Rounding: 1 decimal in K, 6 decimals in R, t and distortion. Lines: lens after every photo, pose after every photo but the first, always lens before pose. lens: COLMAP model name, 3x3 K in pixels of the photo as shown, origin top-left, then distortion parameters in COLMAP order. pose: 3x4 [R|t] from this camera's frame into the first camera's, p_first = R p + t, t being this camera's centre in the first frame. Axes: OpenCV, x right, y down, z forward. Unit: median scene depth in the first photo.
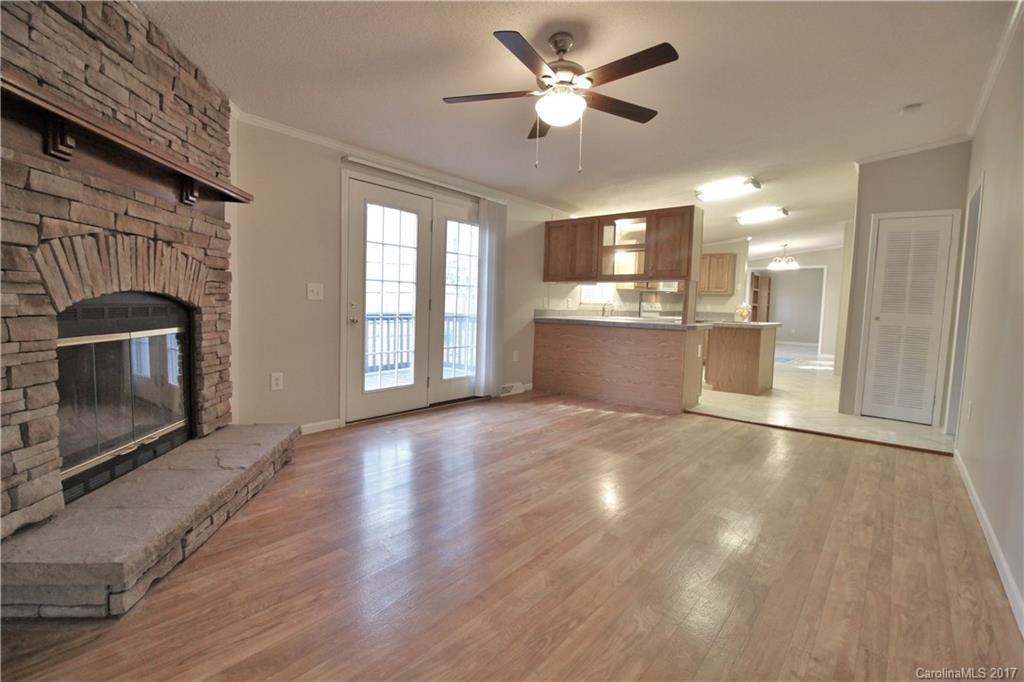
lens RADIAL K [[475.4, 0, 512.0], [0, 475.4, 341.0], [0, 0, 1]] dist [0.000608, -0.000220]
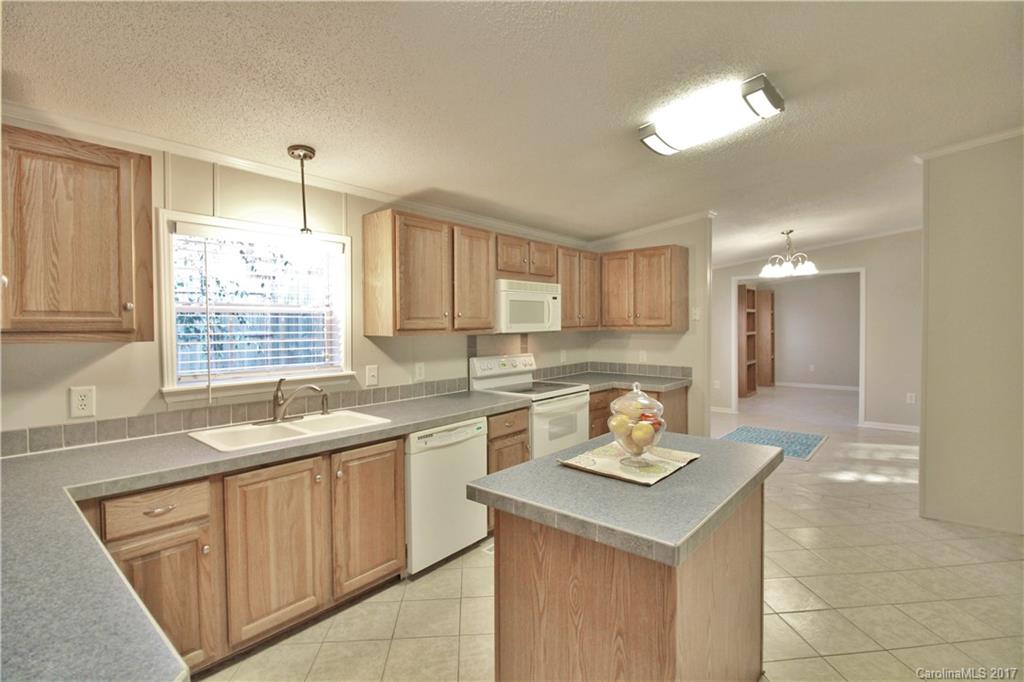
lens RADIAL K [[475.4, 0, 512.0], [0, 475.4, 341.0], [0, 0, 1]] dist [0.000608, -0.000220]
pose [[0.999023, -0.038100, -0.022398, 0.519775], [0.036921, 0.998023, -0.050860, -0.118442], [0.024292, 0.049983, 0.998455, 0.890871]]
